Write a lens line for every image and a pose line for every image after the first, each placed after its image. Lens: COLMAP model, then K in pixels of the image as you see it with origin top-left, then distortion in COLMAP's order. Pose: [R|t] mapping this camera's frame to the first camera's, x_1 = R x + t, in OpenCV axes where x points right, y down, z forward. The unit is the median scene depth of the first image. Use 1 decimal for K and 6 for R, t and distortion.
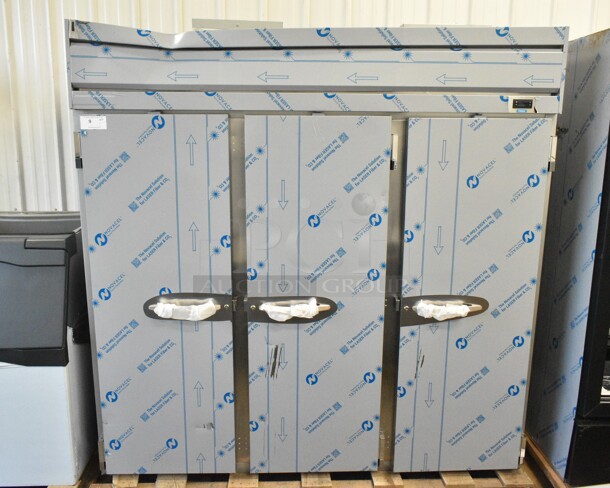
lens RADIAL K [[516.6, 0, 305.0], [0, 516.6, 244.0], [0, 0, 1]] dist [-0.030021, -0.004259]
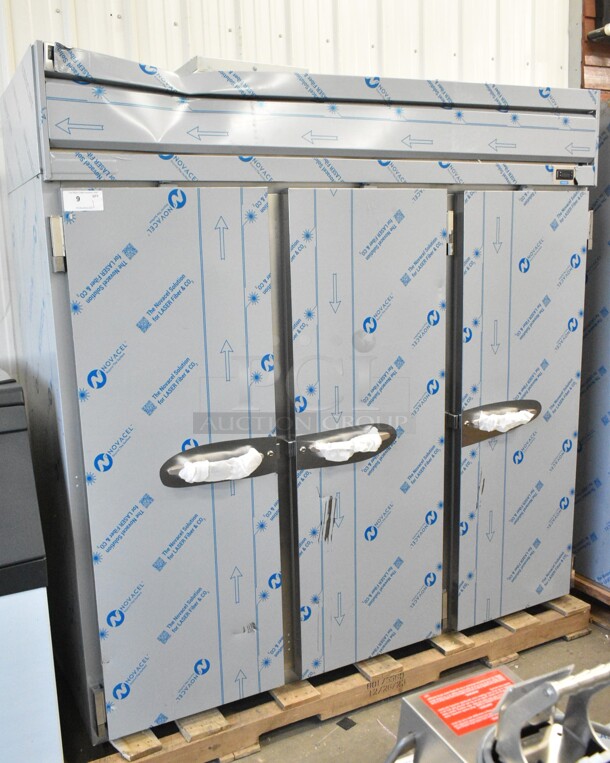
lens RADIAL K [[771.9, 0, 305.0], [0, 771.9, 381.5], [0, 0, 1]] dist [-0.046387, -0.008487]
pose [[0.899221, -0.111216, 0.423123, -0.560164], [0.113207, 0.993360, 0.020514, 0.004393], [-0.422594, 0.029454, 0.905840, 0.000945]]
